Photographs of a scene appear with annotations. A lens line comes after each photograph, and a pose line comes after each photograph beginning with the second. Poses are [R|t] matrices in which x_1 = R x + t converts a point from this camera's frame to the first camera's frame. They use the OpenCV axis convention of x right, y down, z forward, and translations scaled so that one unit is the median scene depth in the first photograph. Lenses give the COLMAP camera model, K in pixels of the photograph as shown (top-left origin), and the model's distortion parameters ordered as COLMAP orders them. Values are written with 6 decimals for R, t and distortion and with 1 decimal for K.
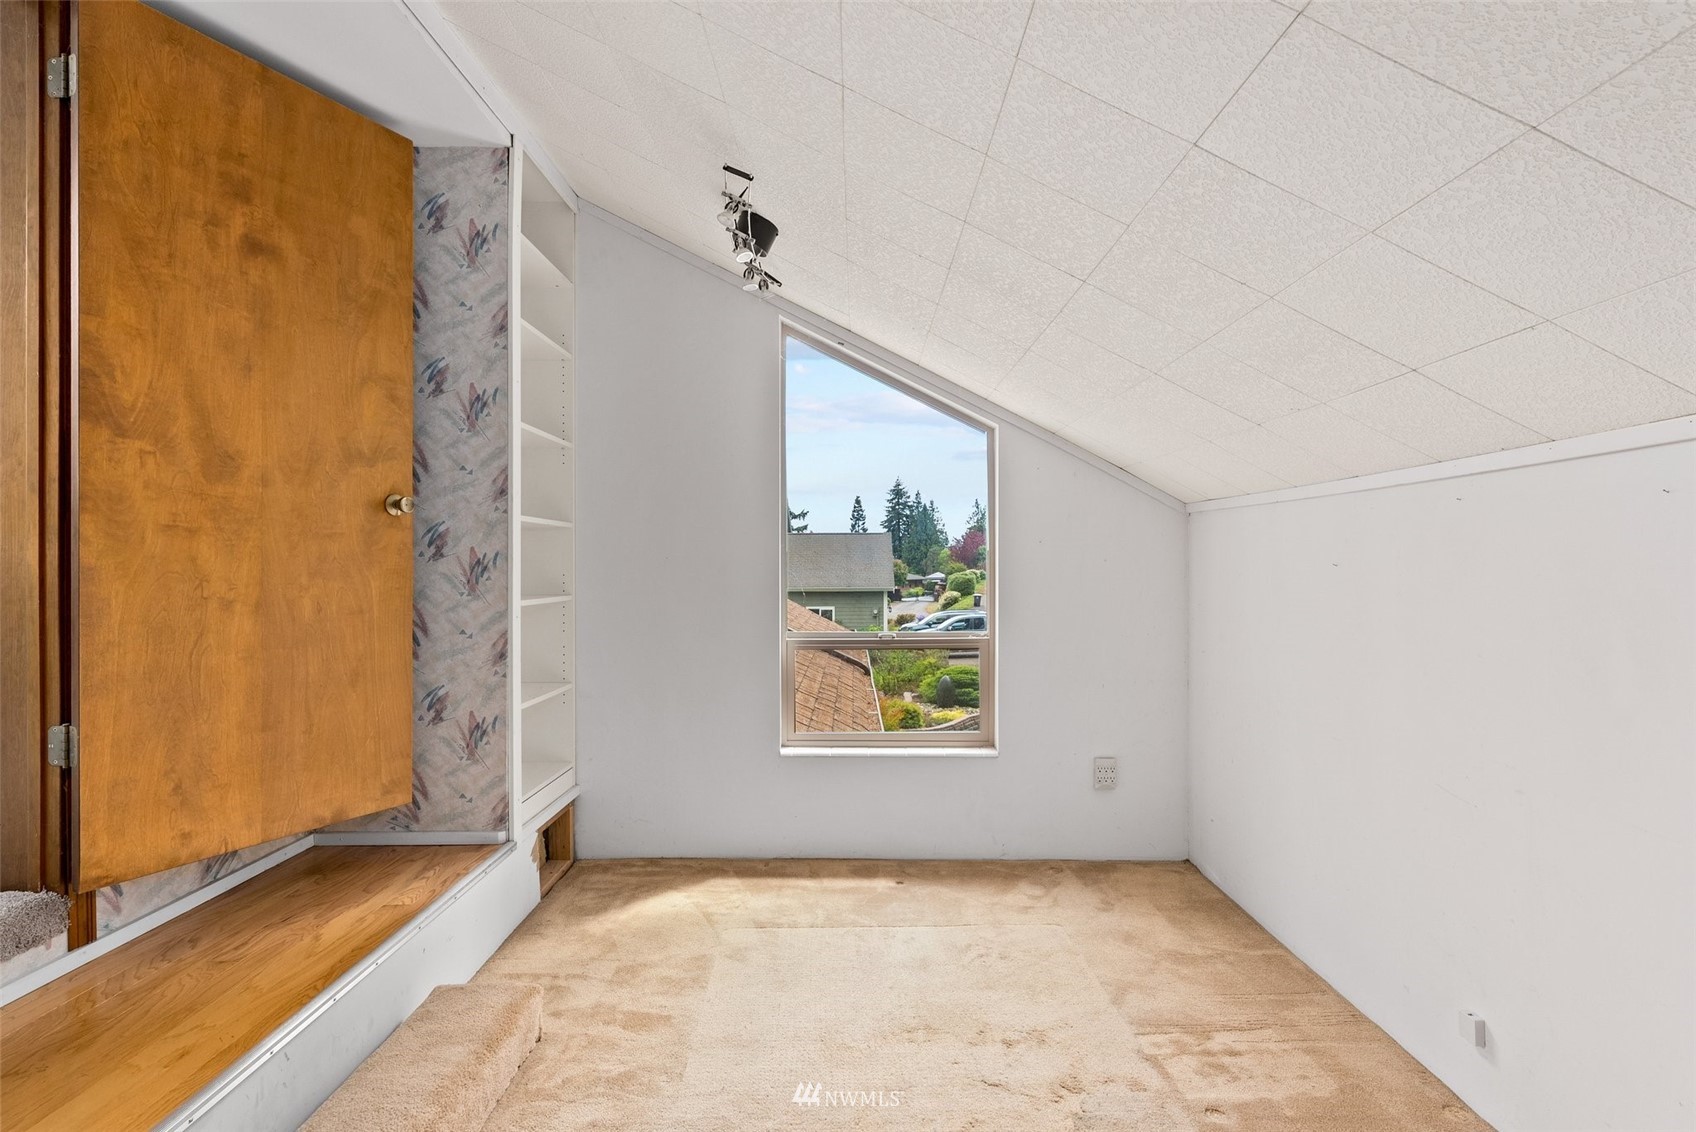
lens RADIAL K [[827.0, 0, 848.8], [0, 827.0, 566.8], [0, 0, 1]] dist [-0.001829, -0.000252]
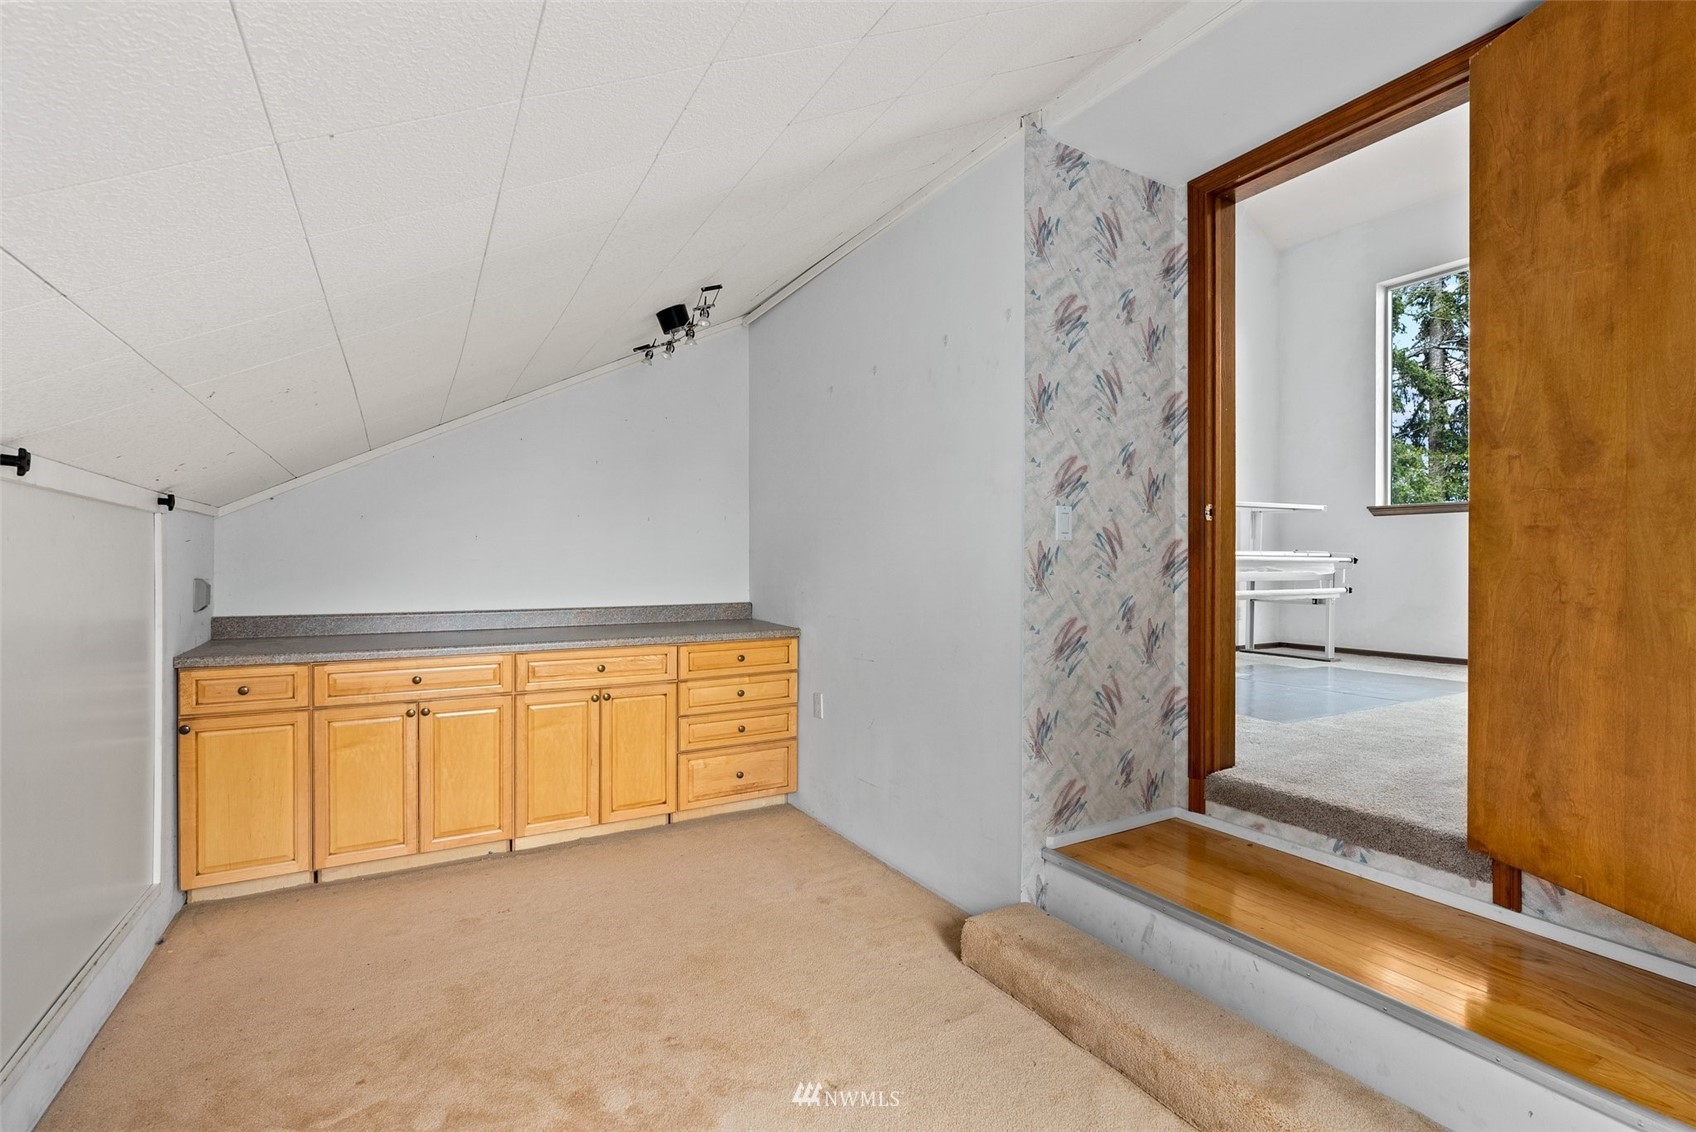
lens RADIAL K [[760.2, 0, 848.0], [0, 760.2, 566.7], [0, 0, 1]] dist [-0.005614, -0.001040]
pose [[-0.865074, 0.000530, -0.501644, 0.321983], [0.000218, 1.000000, 0.000681, -0.002565], [0.501644, 0.000480, -0.865074, 1.308713]]
